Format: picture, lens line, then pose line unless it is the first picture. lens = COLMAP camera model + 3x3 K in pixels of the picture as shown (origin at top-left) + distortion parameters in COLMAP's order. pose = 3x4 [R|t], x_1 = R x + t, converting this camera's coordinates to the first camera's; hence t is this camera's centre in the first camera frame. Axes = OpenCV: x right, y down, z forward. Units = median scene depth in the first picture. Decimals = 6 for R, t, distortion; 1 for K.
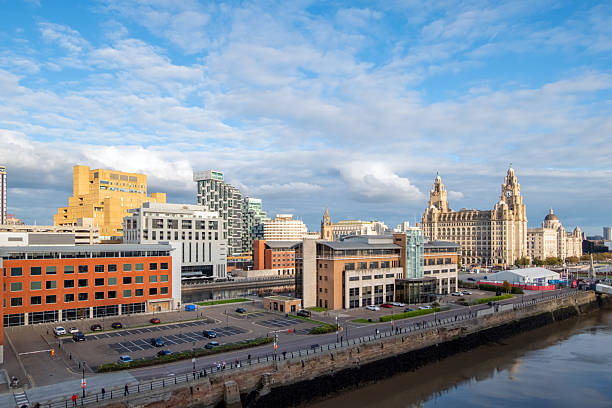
lens RADIAL K [[483.9, 0, 245.7], [0, 483.9, 241.7], [0, 0, 1]] dist [0.002663, 0.008275]
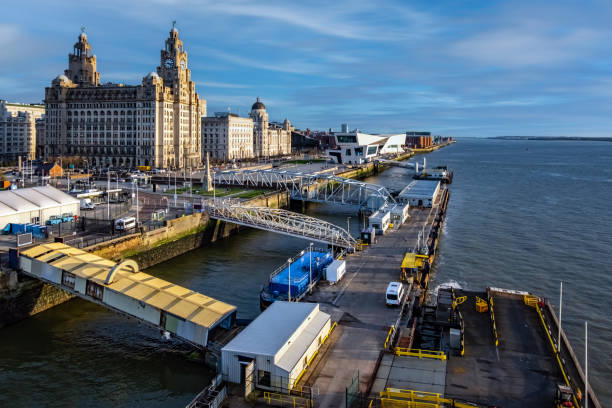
lens RADIAL K [[442.1, 0, 326.2], [0, 442.1, 130.9], [0, 0, 1]] dist [-0.004296, -0.000121]
pose [[0.852946, 0.013966, 0.521811, 0.415238], [-0.007655, 0.999869, -0.014249, 0.003739], [-0.521942, 0.008159, 0.852942, 0.356077]]
